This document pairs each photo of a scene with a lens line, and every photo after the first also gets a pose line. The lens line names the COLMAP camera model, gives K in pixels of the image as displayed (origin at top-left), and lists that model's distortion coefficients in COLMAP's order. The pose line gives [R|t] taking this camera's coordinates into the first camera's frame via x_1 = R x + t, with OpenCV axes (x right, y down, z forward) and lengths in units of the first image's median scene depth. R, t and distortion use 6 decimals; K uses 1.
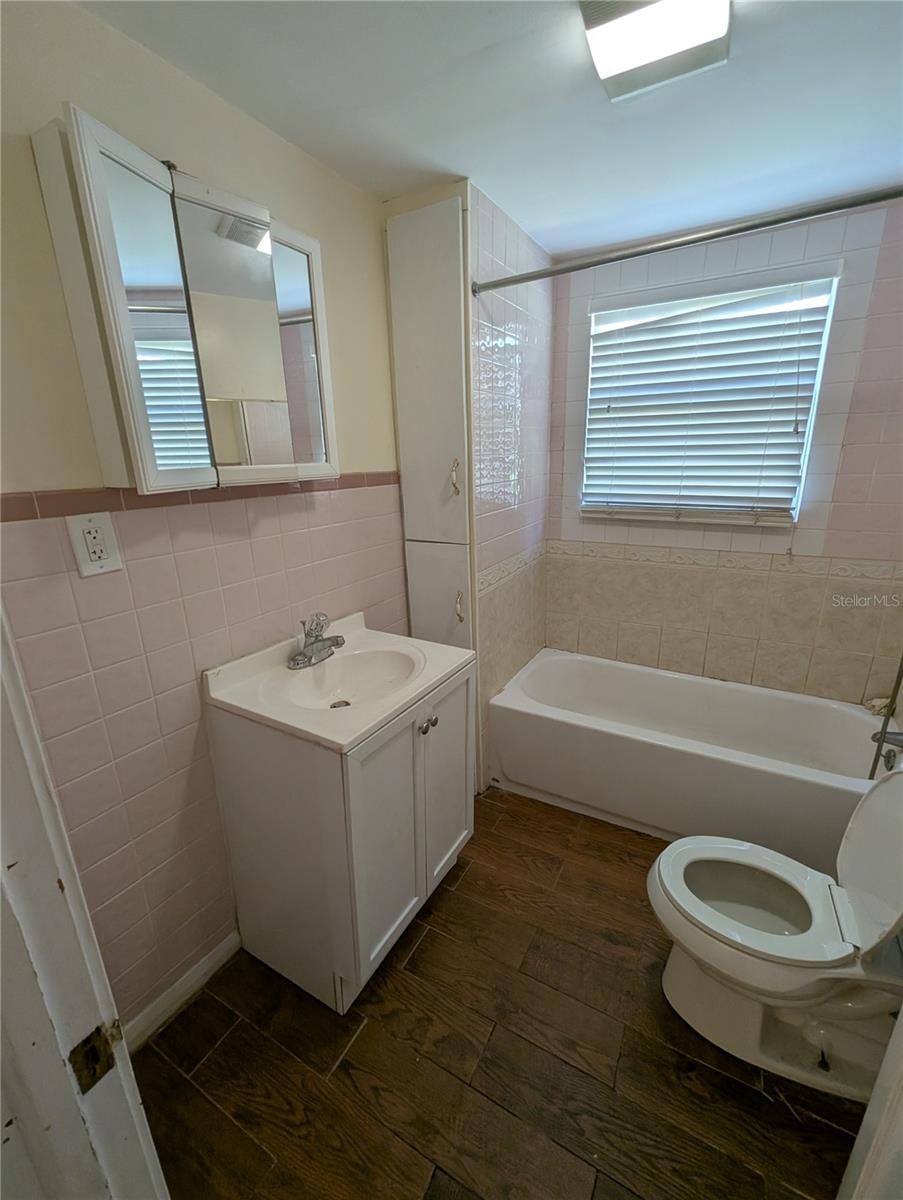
lens RADIAL K [[496.6, 0, 455.1], [0, 496.6, 601.7], [0, 0, 1]] dist [0.004925, -0.002461]
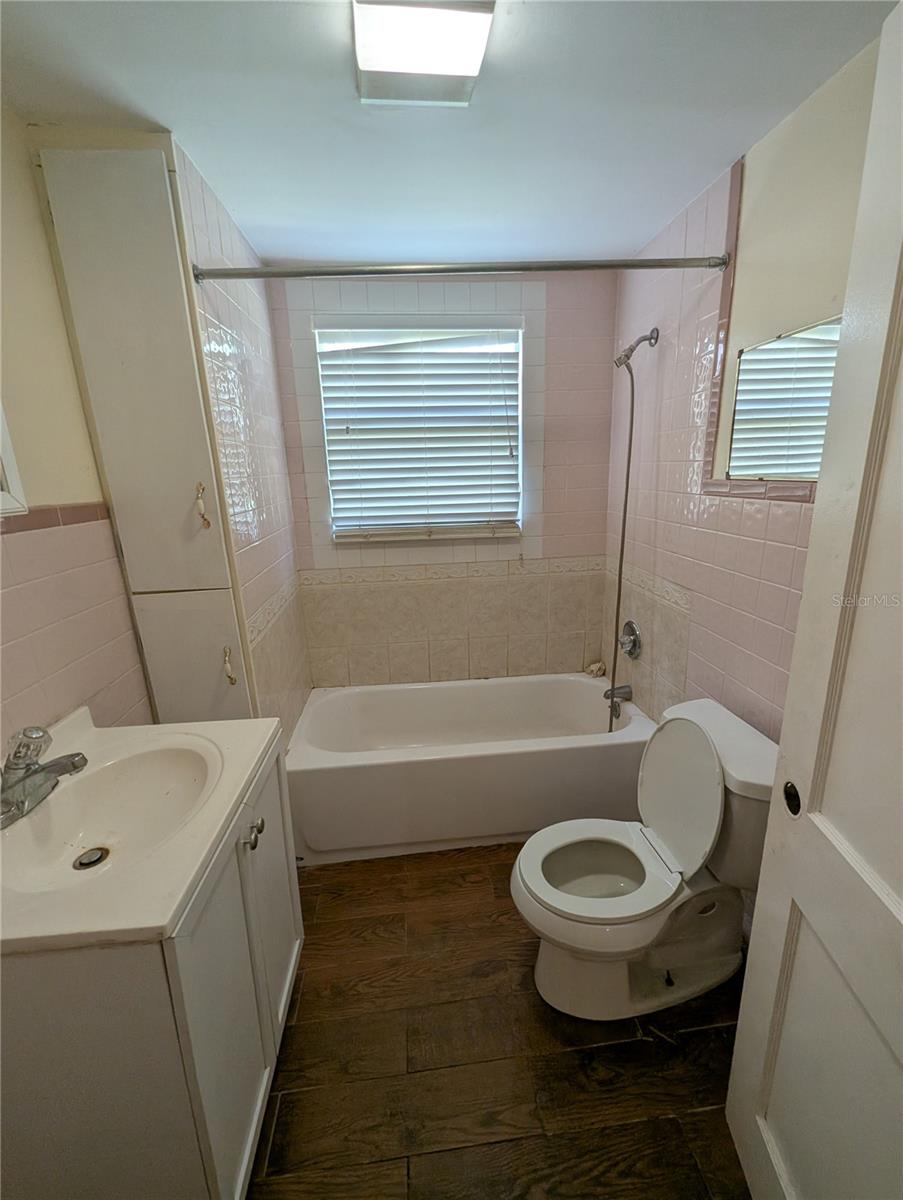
lens RADIAL K [[496.6, 0, 453.9], [0, 496.6, 600.3], [0, 0, 1]] dist [0.004925, -0.002461]
pose [[0.819236, -0.149462, 0.553637, -0.125198], [0.177457, 0.984124, 0.003089, -0.034032], [-0.545309, 0.095716, 0.832752, 0.135104]]
